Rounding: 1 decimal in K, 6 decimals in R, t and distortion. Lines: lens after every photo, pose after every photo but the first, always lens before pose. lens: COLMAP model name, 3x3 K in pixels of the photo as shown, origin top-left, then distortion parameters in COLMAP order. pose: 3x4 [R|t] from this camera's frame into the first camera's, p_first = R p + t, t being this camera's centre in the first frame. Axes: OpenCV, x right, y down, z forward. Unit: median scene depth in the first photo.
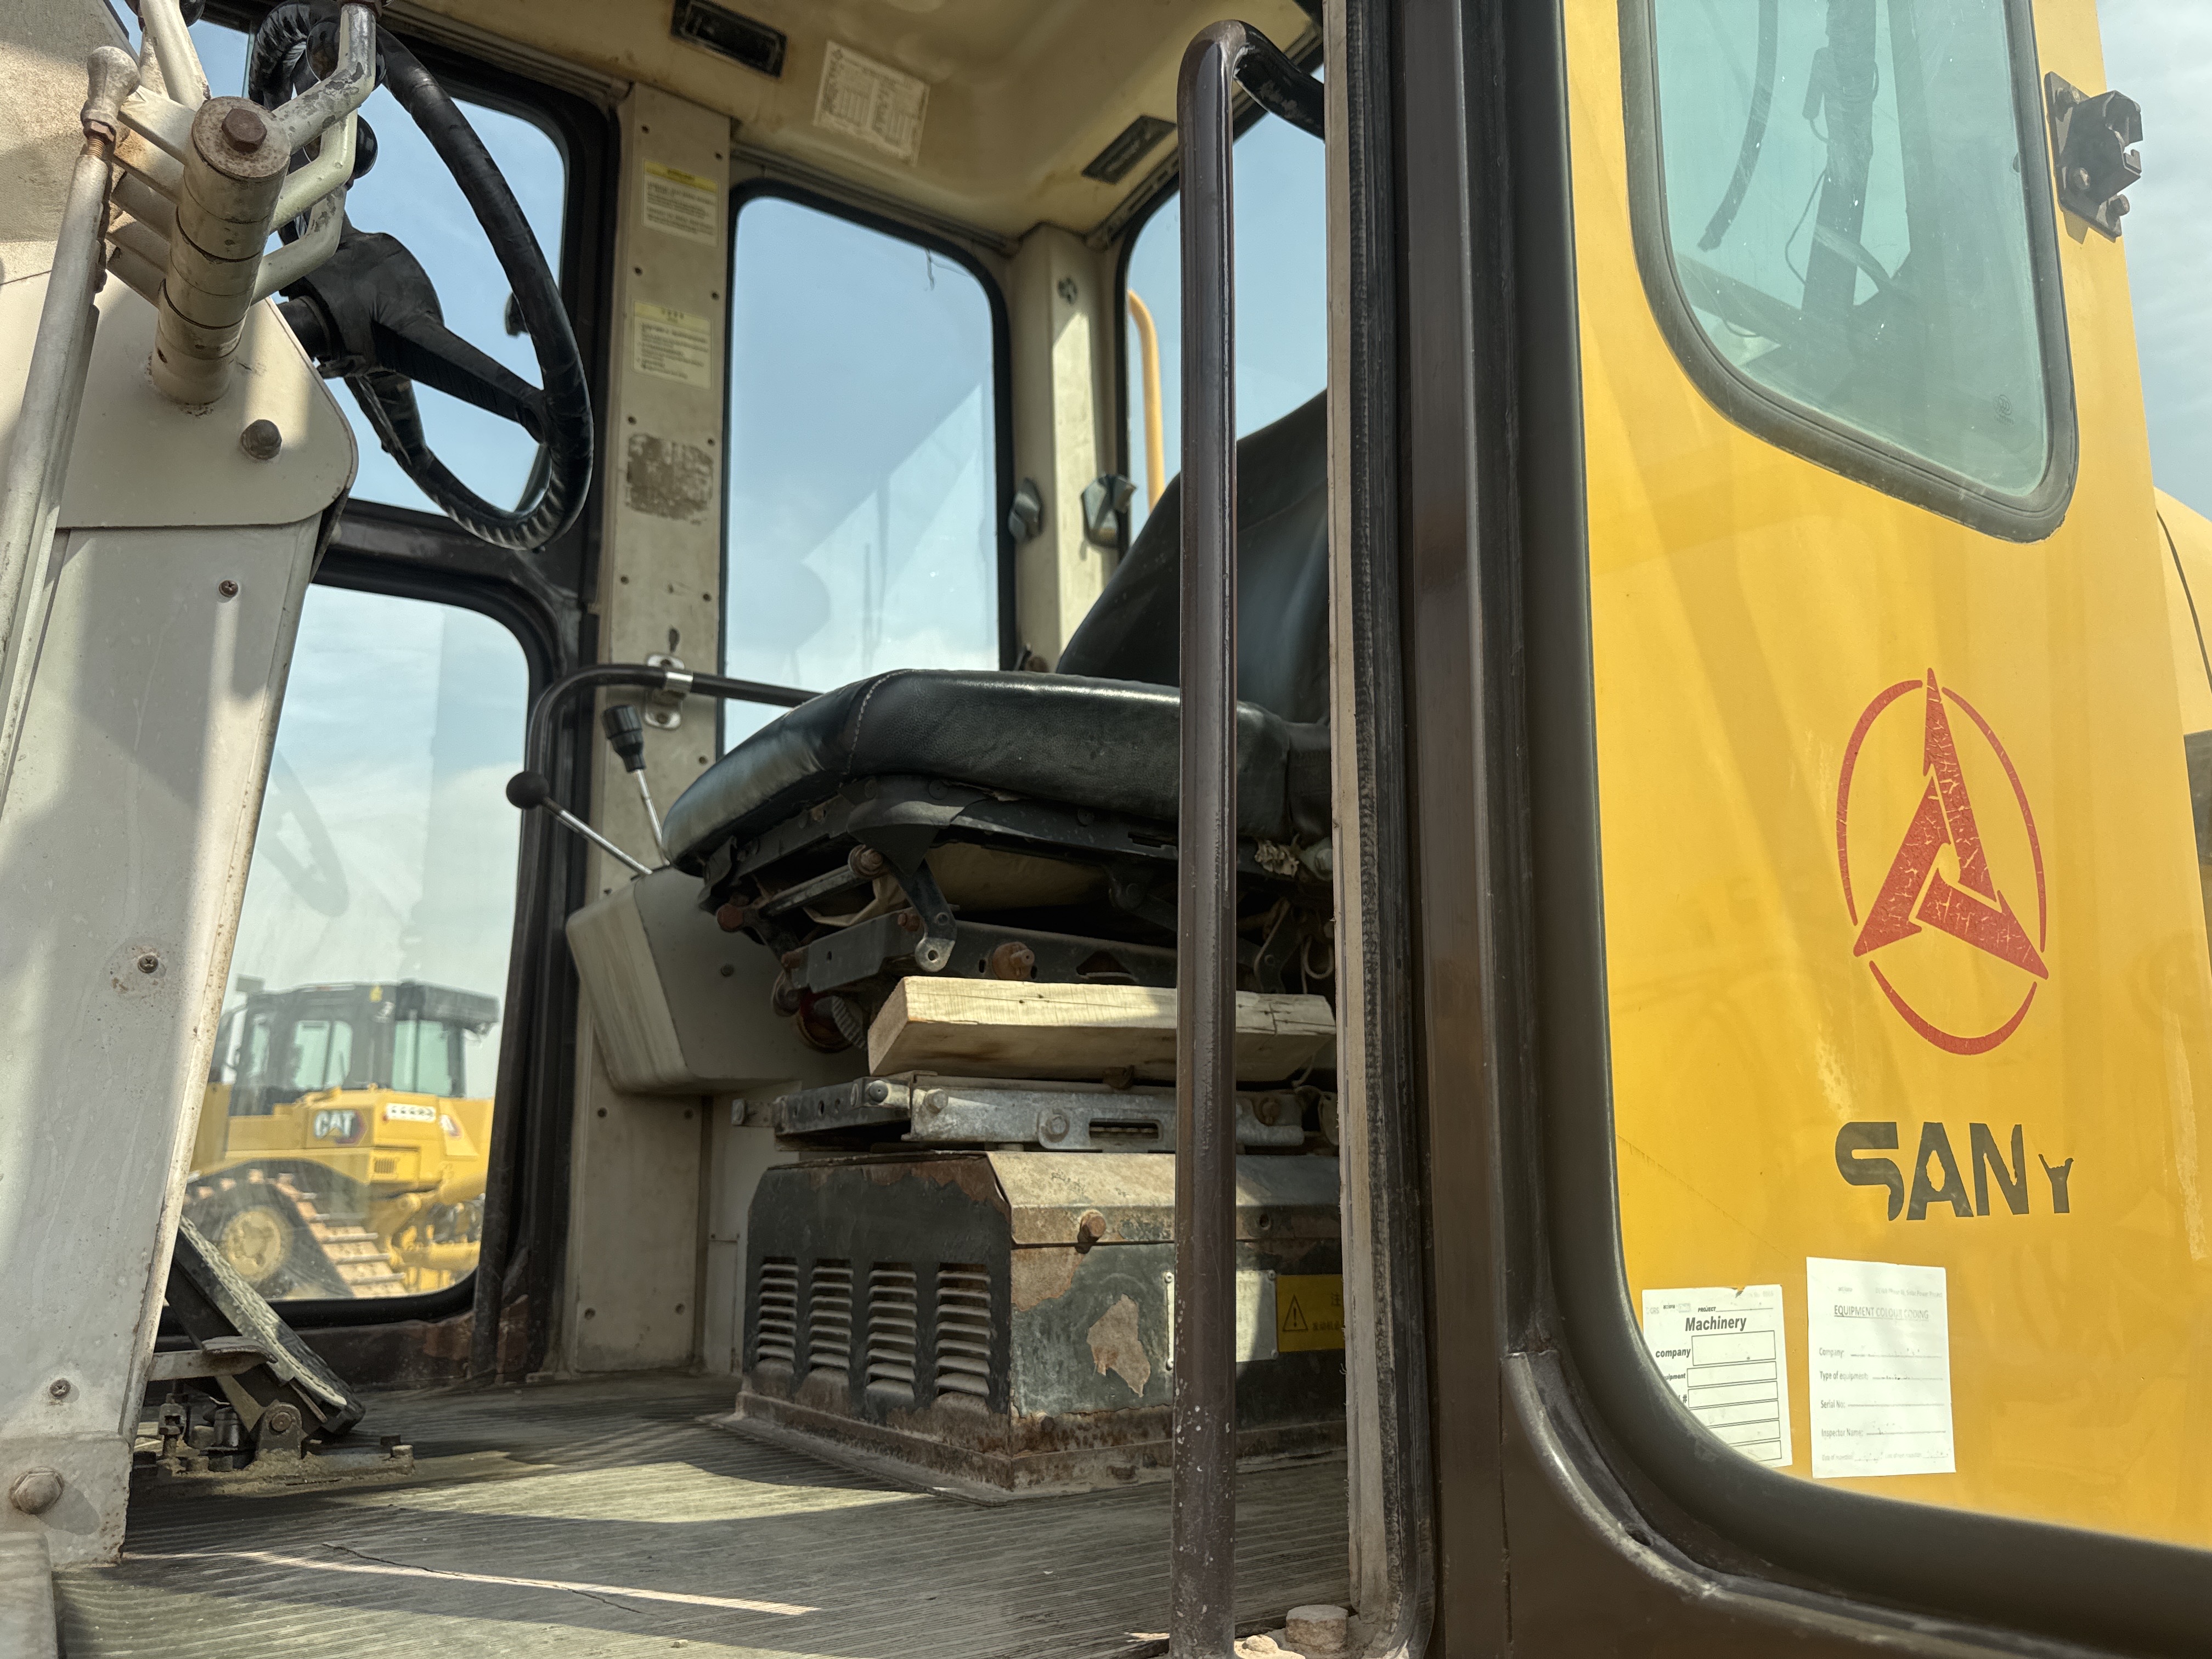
lens RADIAL K [[1587.9, 0, 1106.0], [0, 1587.9, 829.5], [0, 0, 1]] dist [-0.008780, 0.000056]
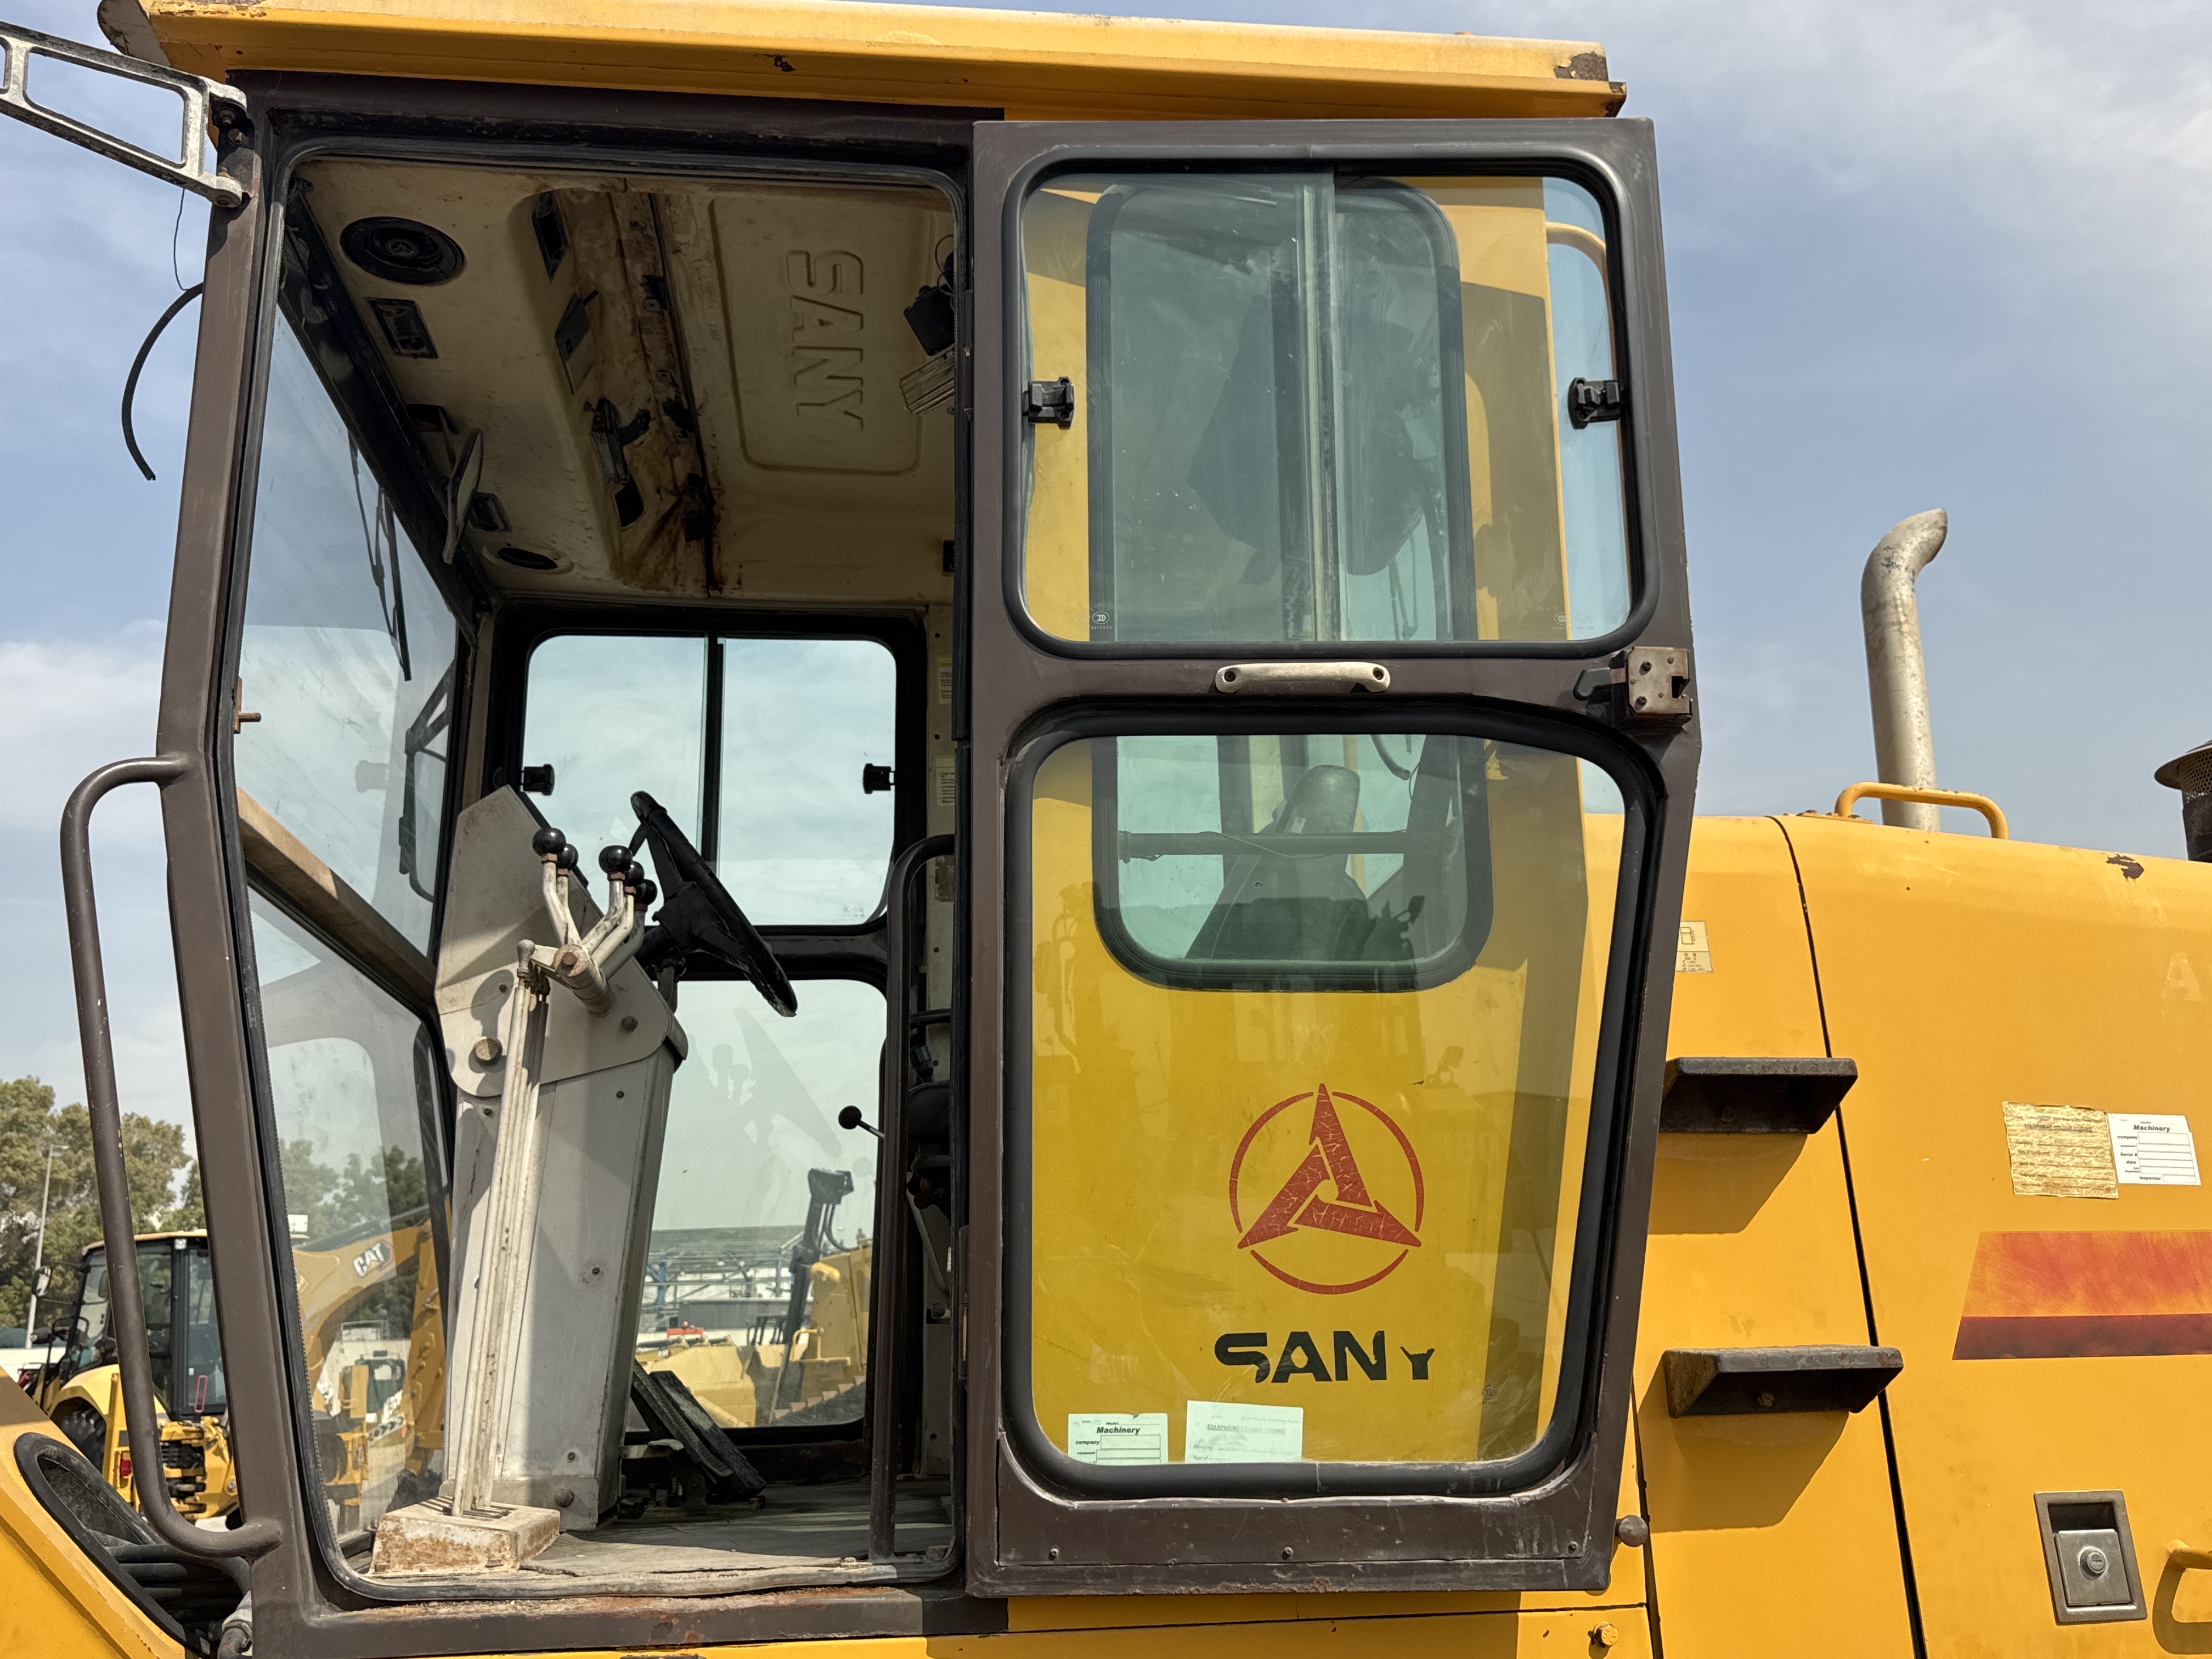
lens RADIAL K [[1849.7, 0, 1106.0], [0, 1849.7, 829.5], [0, 0, 1]] dist [0.103929, -0.172843]
pose [[0.894114, -0.126269, -0.429669, 1.312361], [0.110951, 0.991975, -0.060633, -0.305091], [0.433877, 0.006540, 0.900948, -1.137840]]
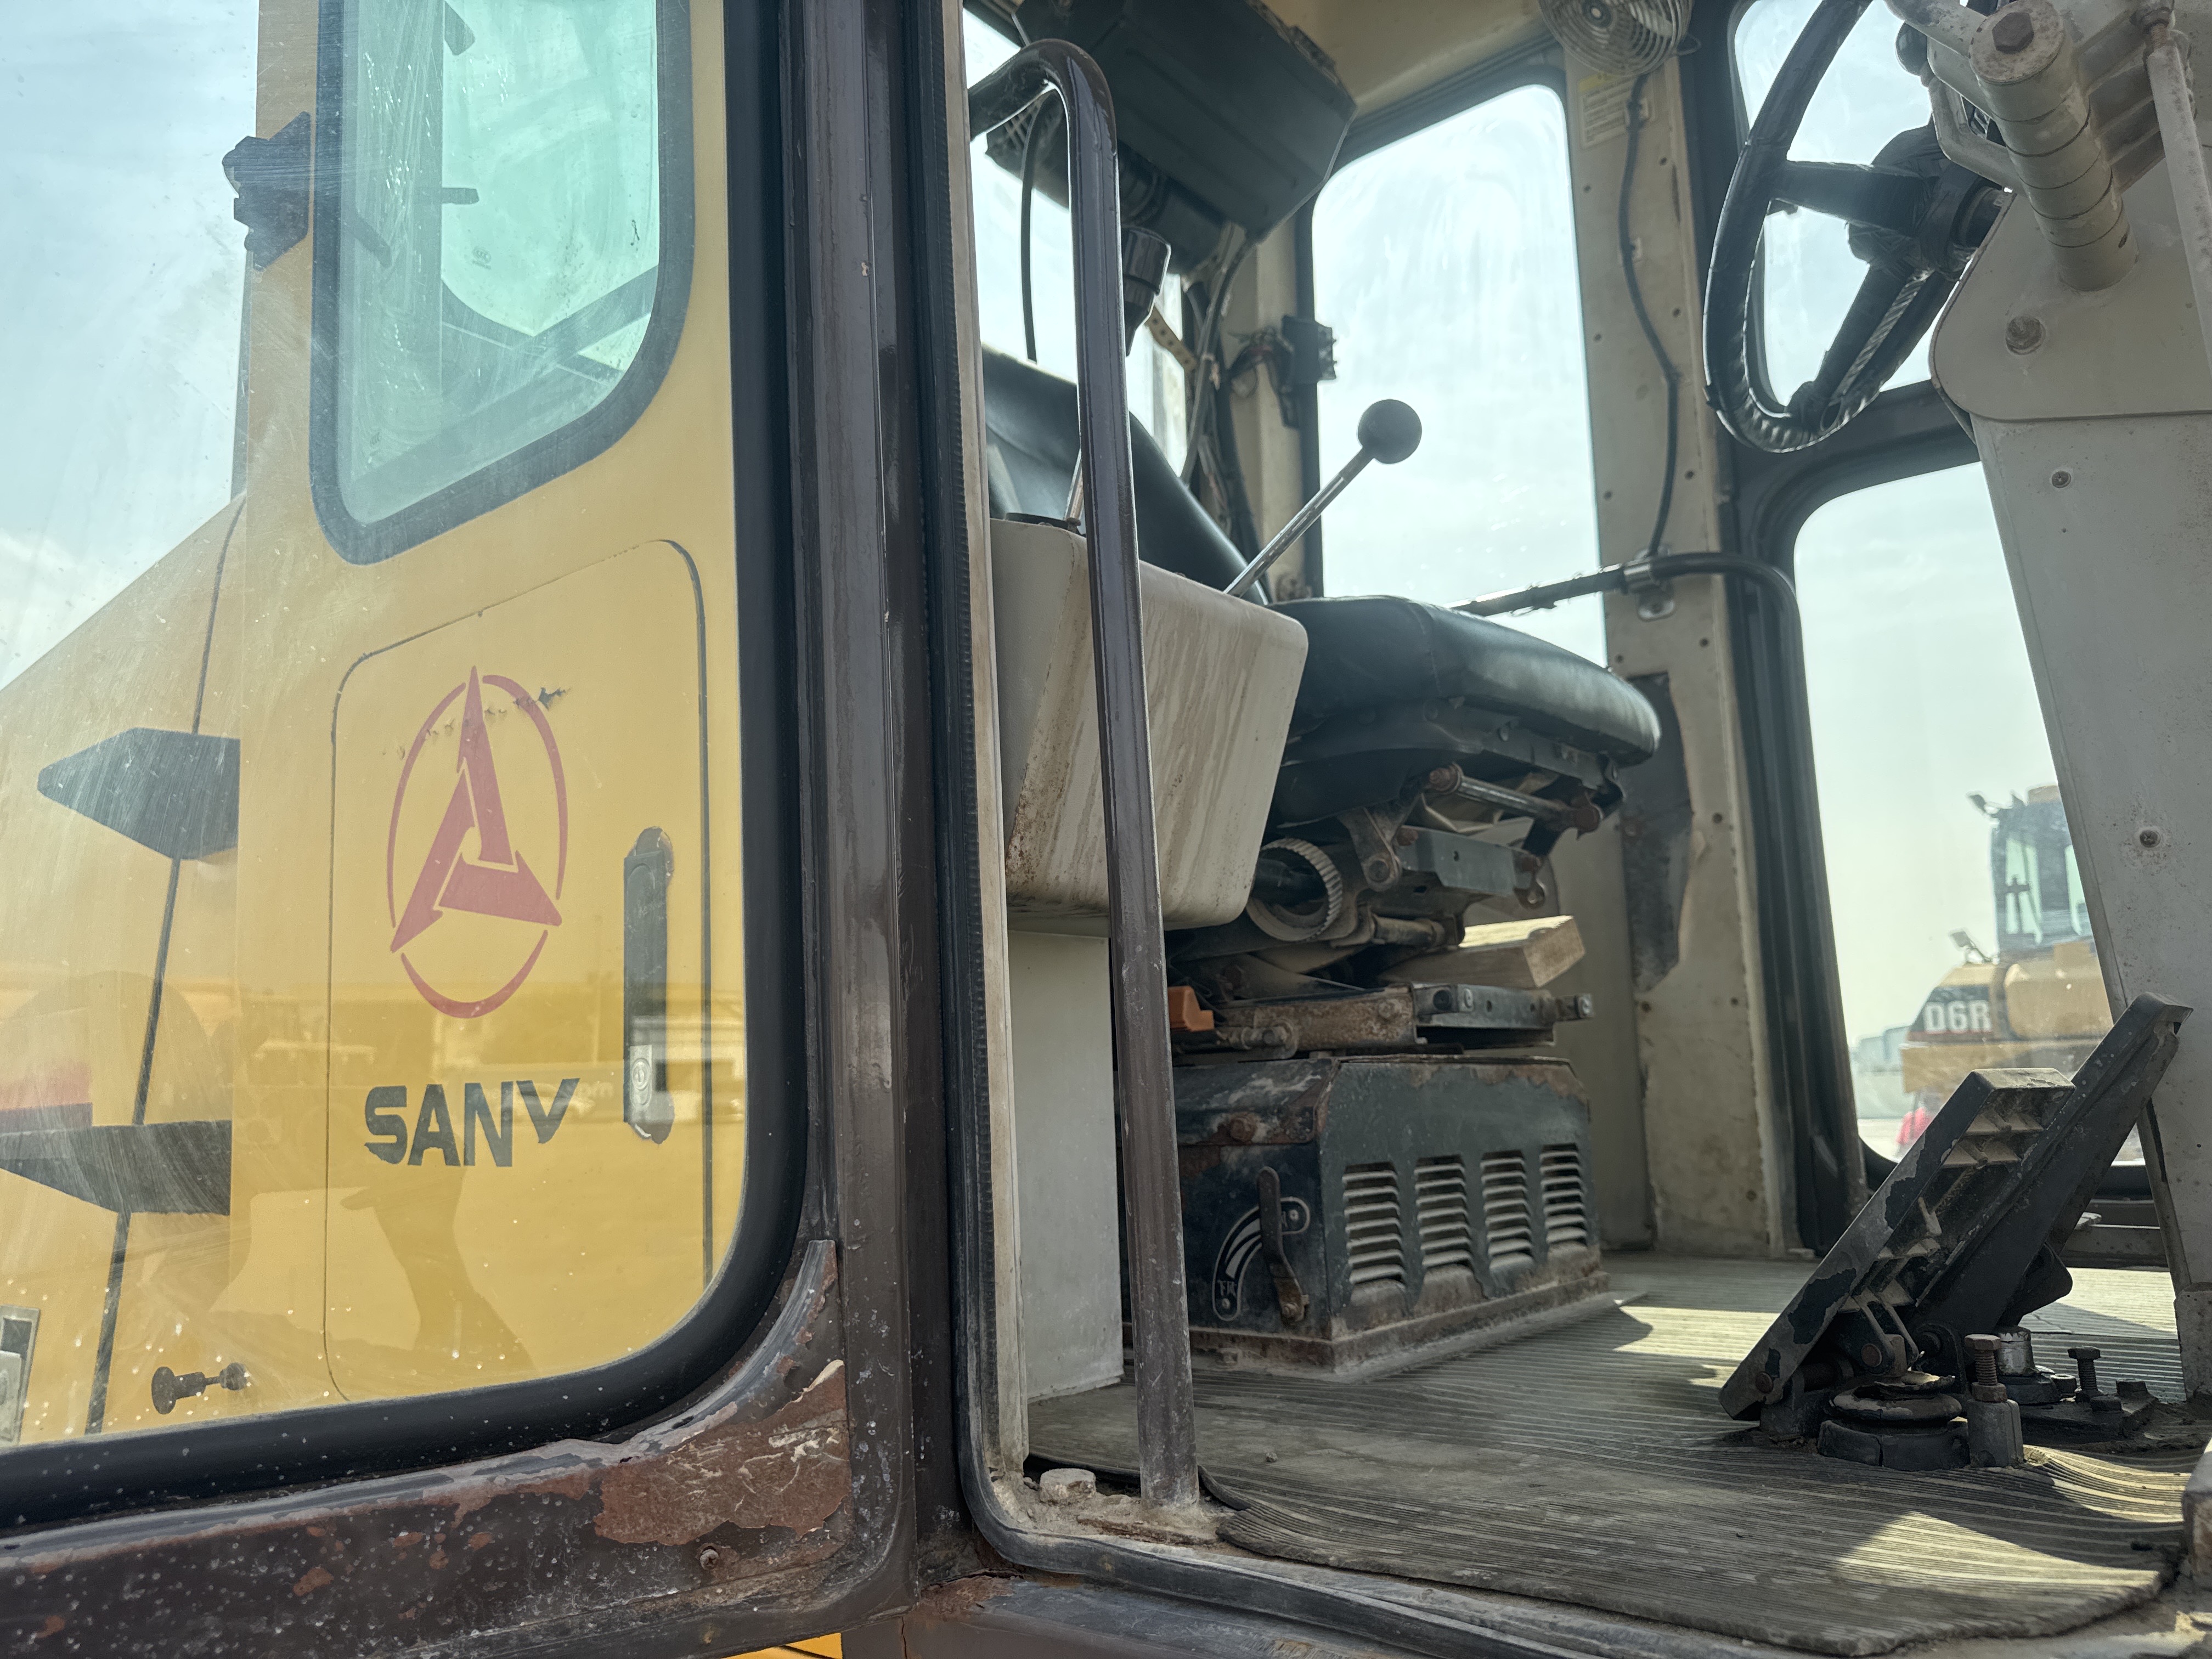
lens RADIAL K [[1587.9, 0, 1106.0], [0, 1587.9, 829.5], [0, 0, 1]] dist [-0.008780, 0.000056]
pose [[0.308904, -0.161858, -0.937219, 1.707015], [0.236442, 0.967546, -0.089165, 0.214100], [0.921235, -0.194054, 0.337149, 1.038868]]
